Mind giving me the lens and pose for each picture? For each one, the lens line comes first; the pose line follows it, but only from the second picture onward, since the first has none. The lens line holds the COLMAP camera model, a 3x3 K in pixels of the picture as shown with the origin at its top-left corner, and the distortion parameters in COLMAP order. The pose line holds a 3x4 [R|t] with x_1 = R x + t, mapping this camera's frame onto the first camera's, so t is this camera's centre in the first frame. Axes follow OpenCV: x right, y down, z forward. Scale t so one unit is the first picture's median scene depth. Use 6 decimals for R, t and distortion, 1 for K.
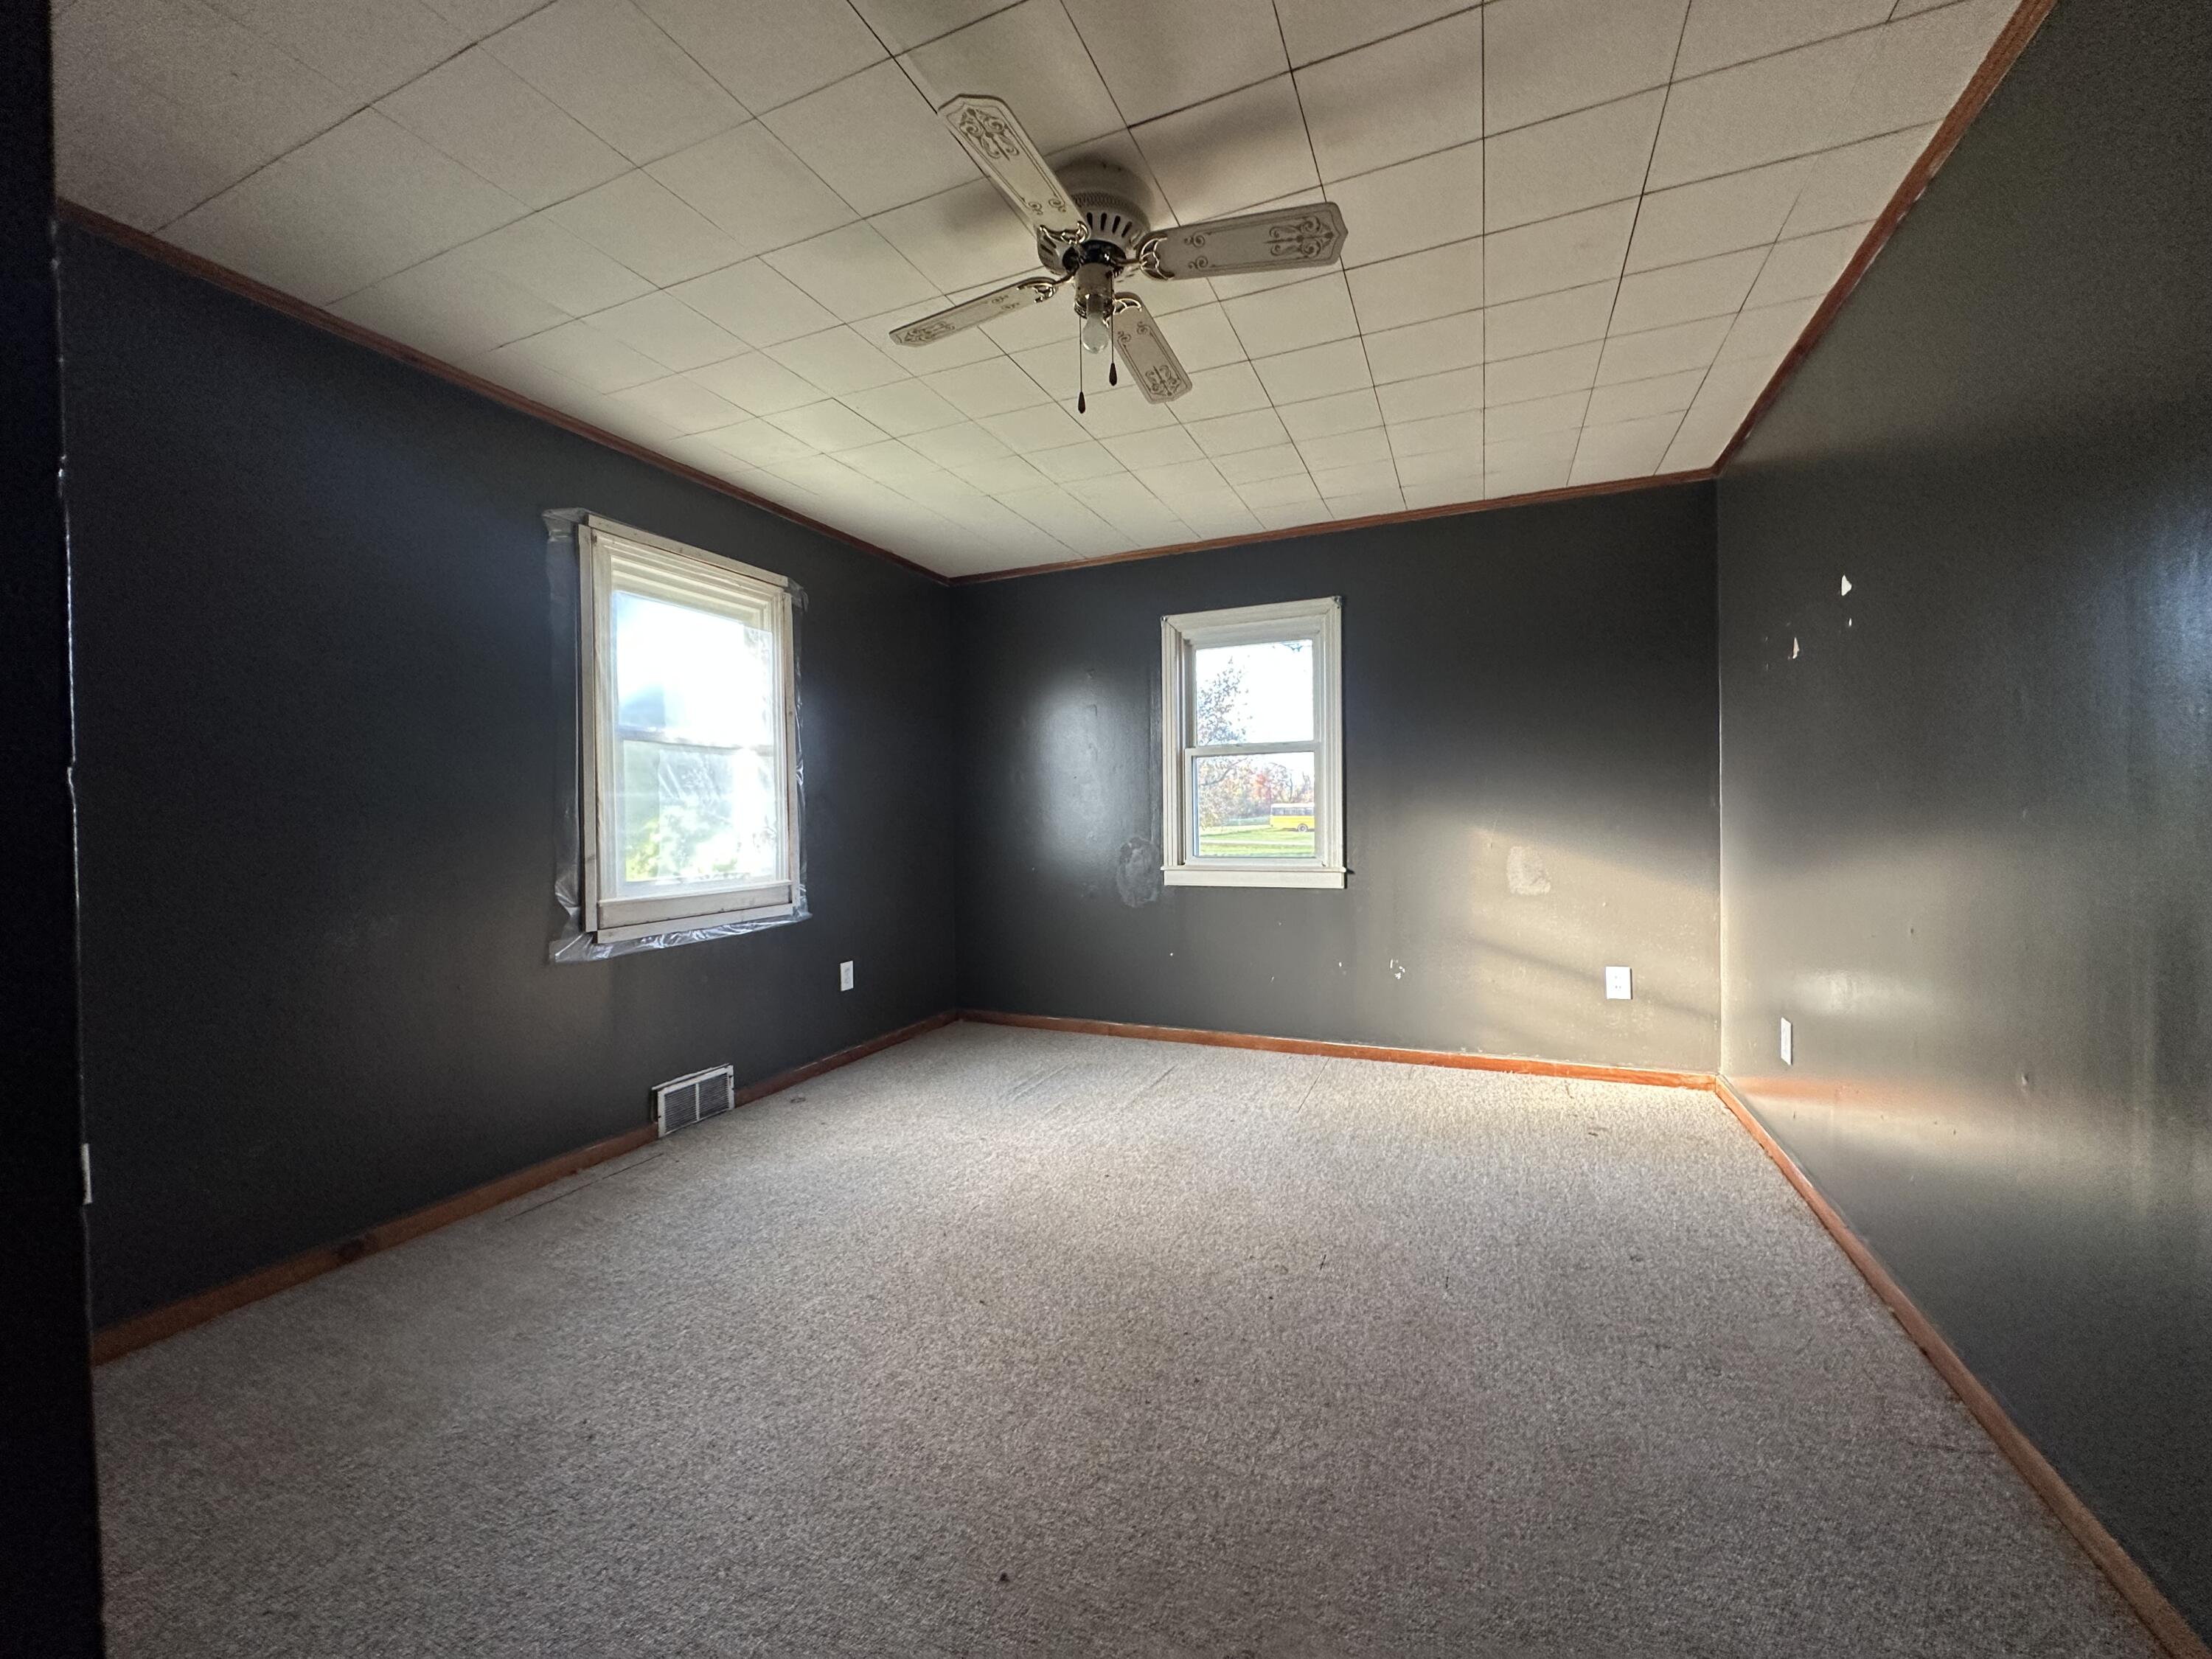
lens RADIAL K [[876.2, 0, 1100.2], [0, 876.2, 836.1], [0, 0, 1]] dist [-0.001966, -0.000004]
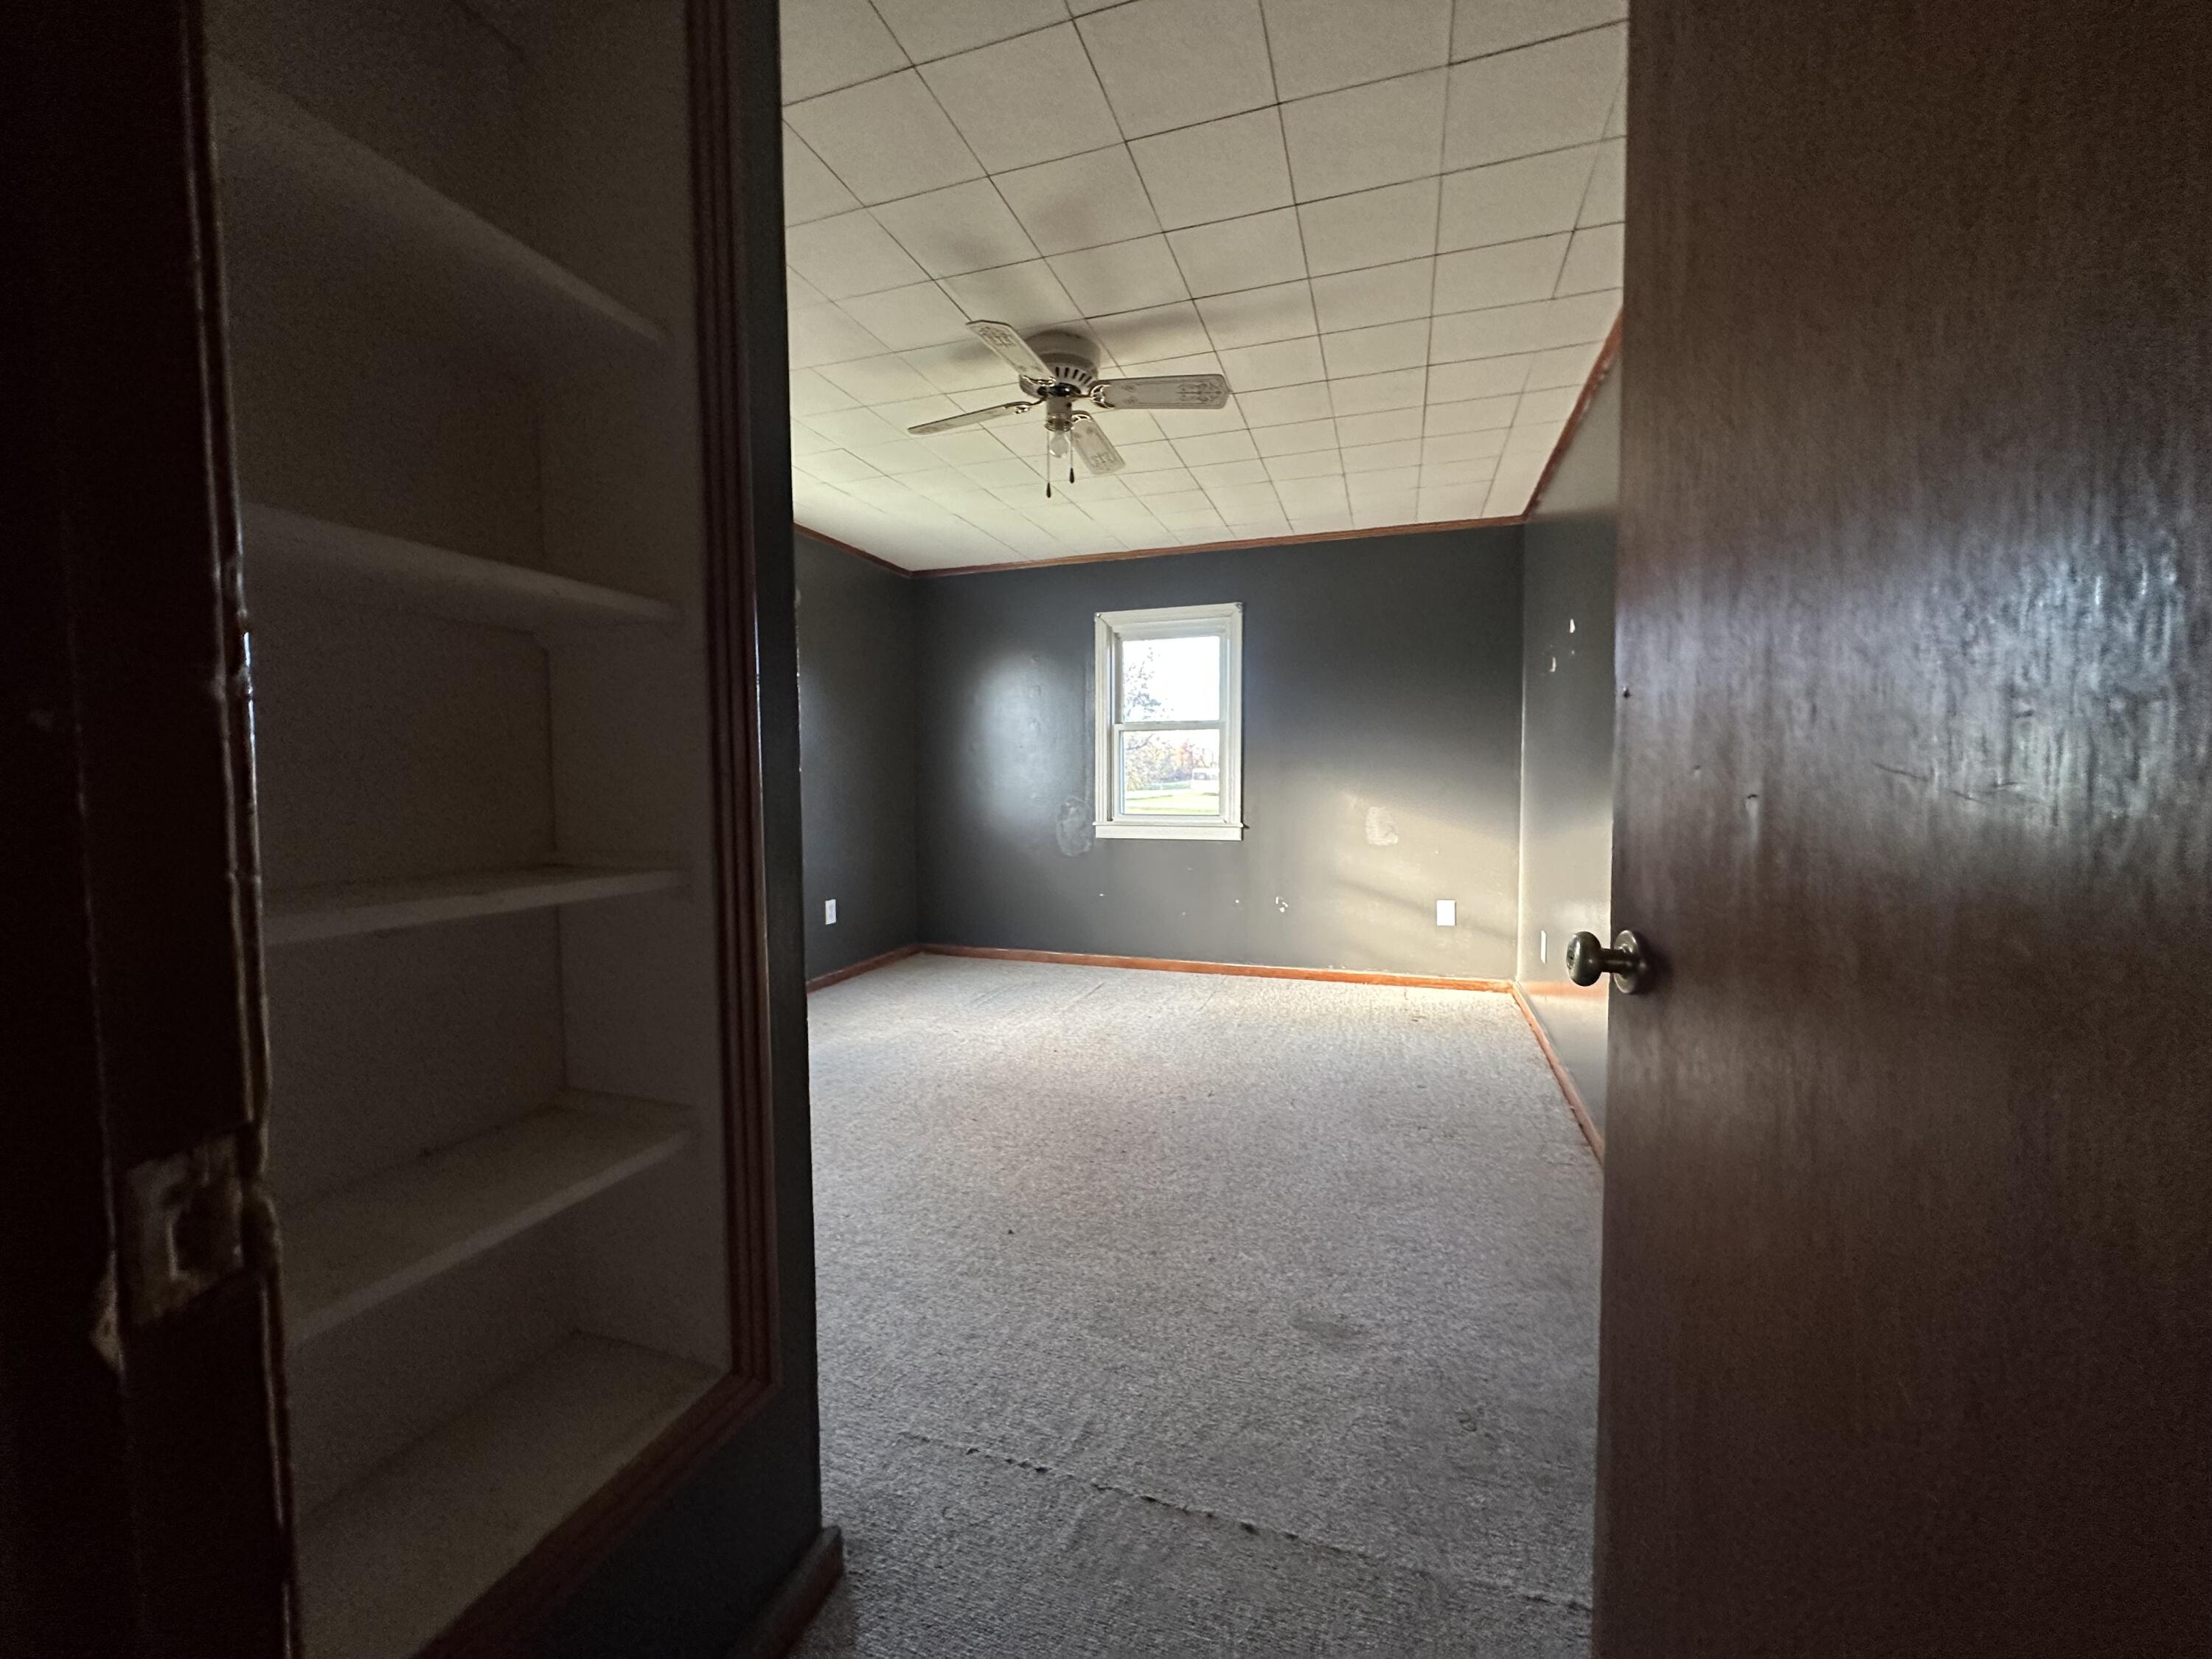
lens RADIAL K [[876.2, 0, 1110.1], [0, 876.2, 831.0], [0, 0, 1]] dist [-0.001966, -0.000004]
pose [[0.995083, 0.004724, 0.098930, -0.038262], [-0.008241, 0.999348, 0.035165, 0.005770], [-0.098699, -0.035807, 0.994473, -0.285084]]
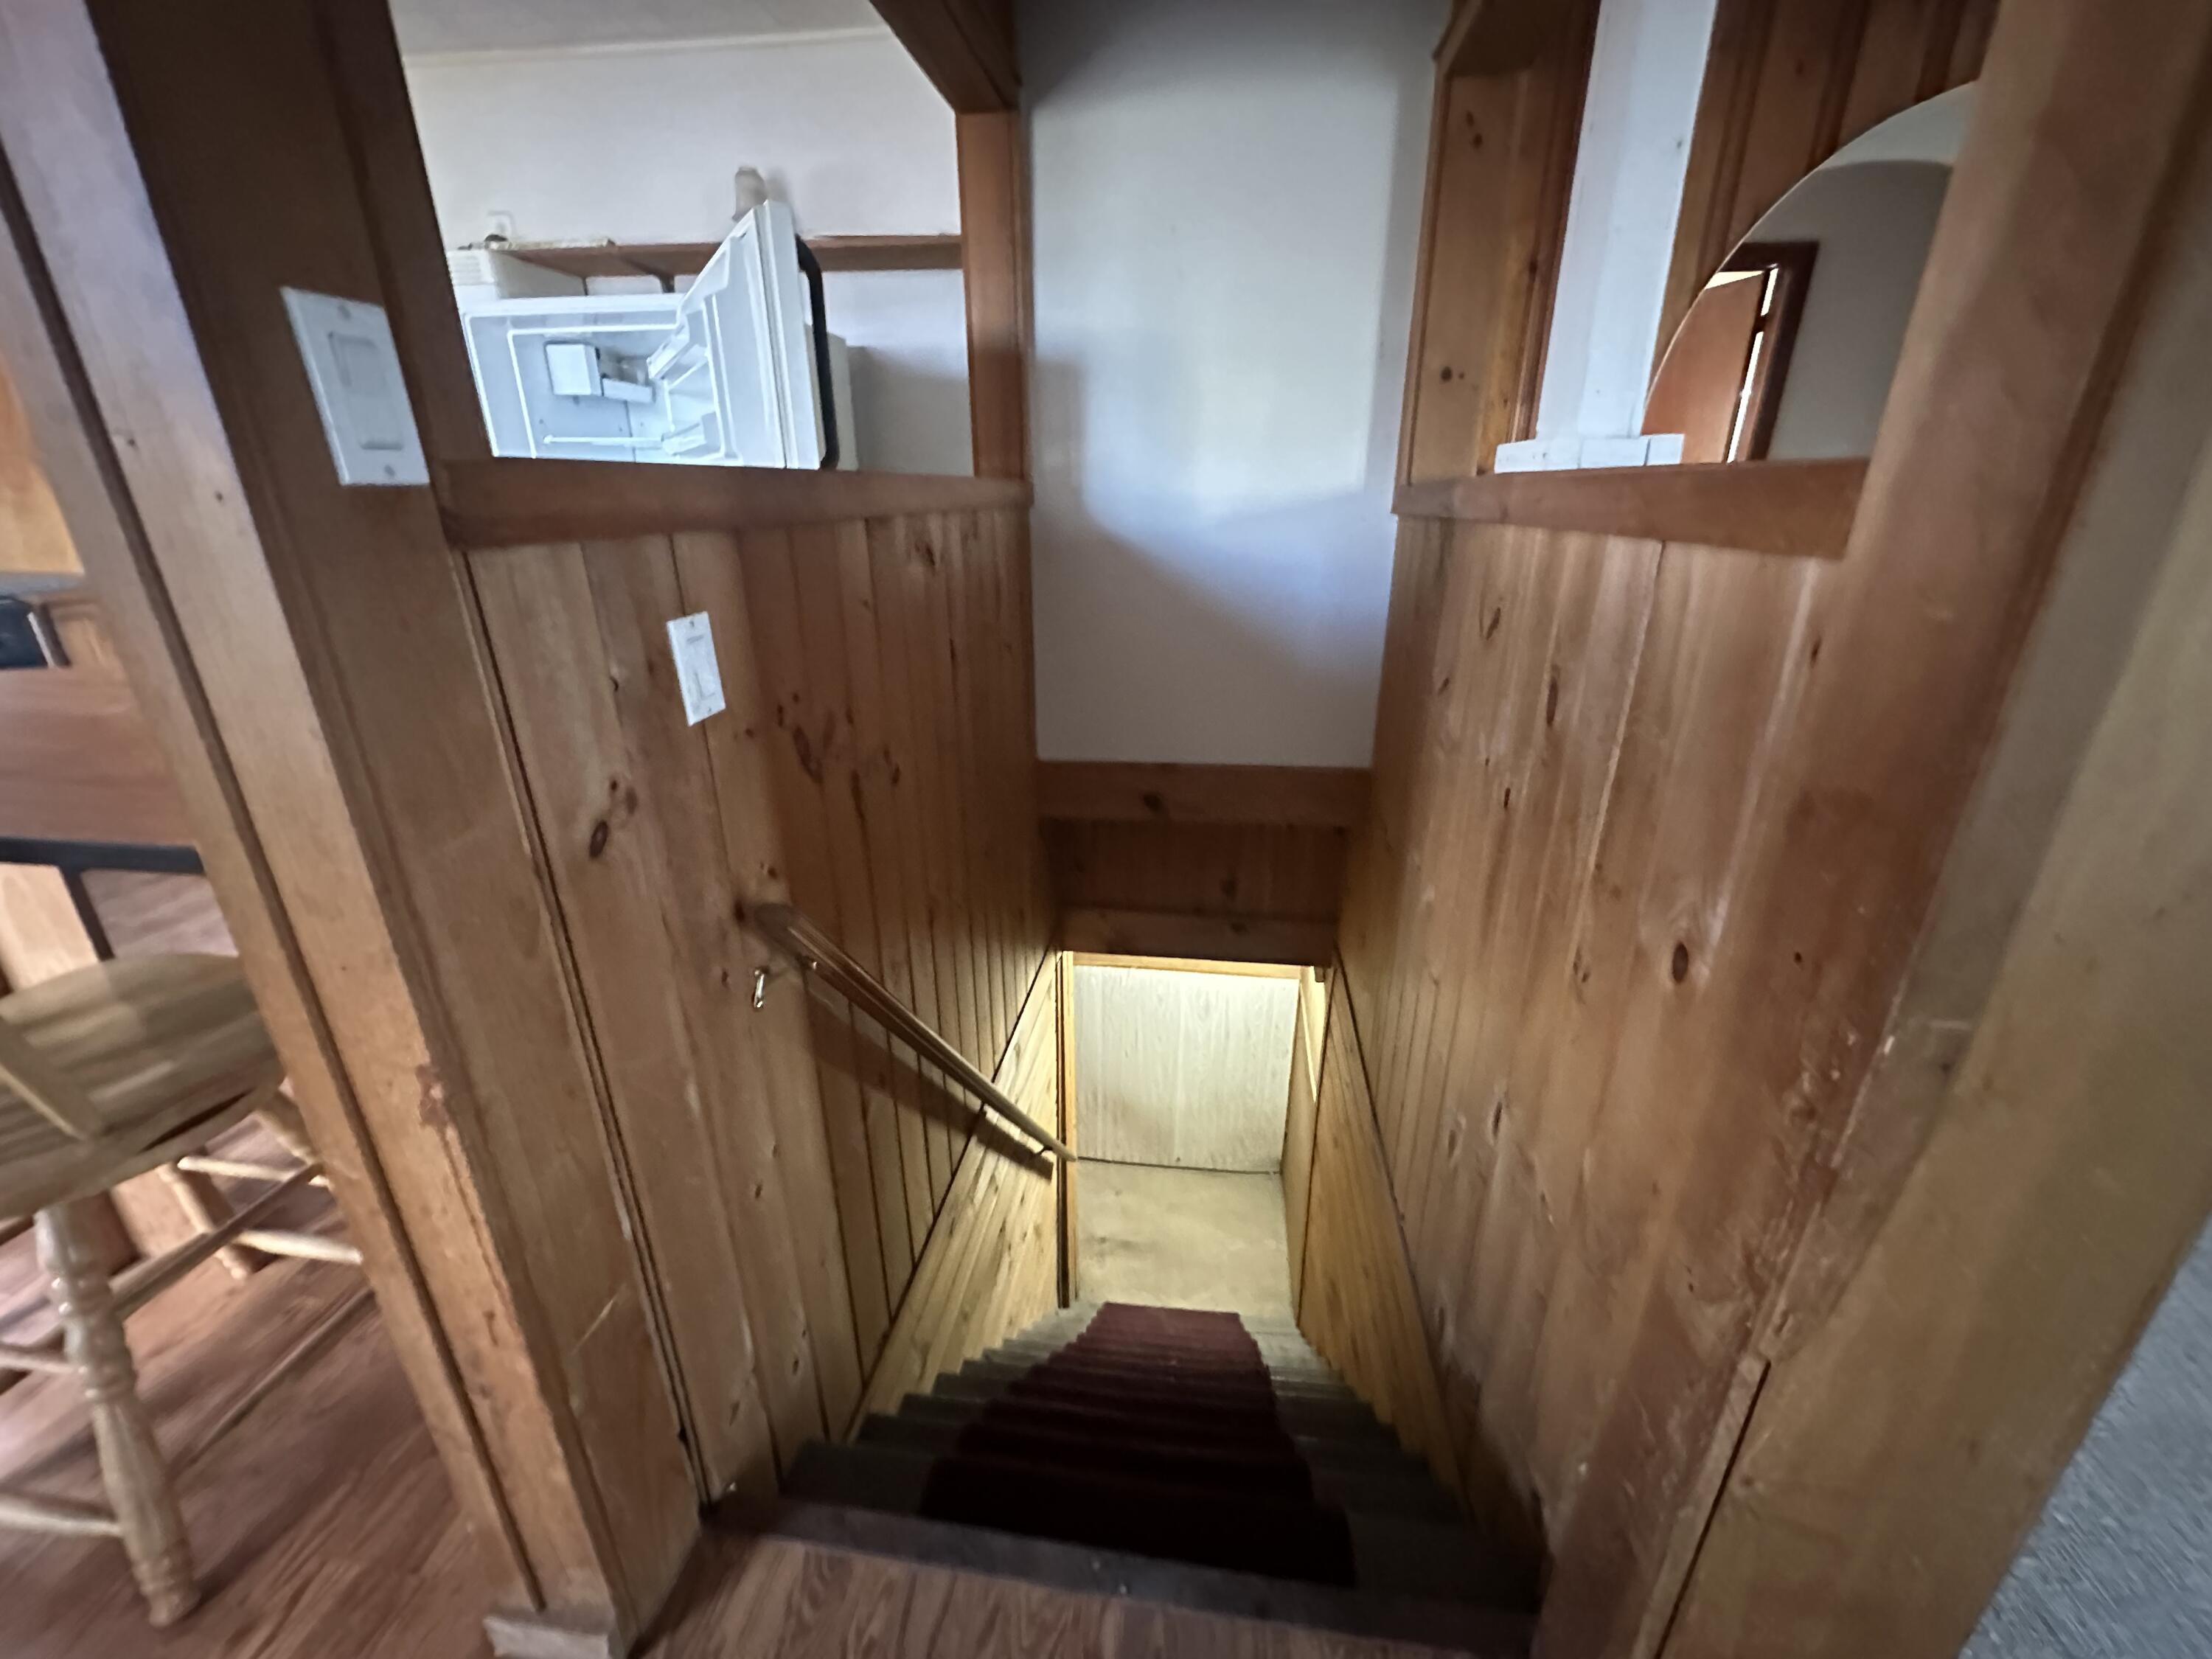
lens RADIAL K [[876.2, 0, 1105.4], [0, 876.2, 828.4], [0, 0, 1]] dist [-0.001966, -0.000004]
pose [[0.959063, -0.095356, 0.266657, -0.318087], [0.002257, 0.944150, 0.329507, 0.152507], [-0.283185, -0.315416, 0.905715, 0.906549]]
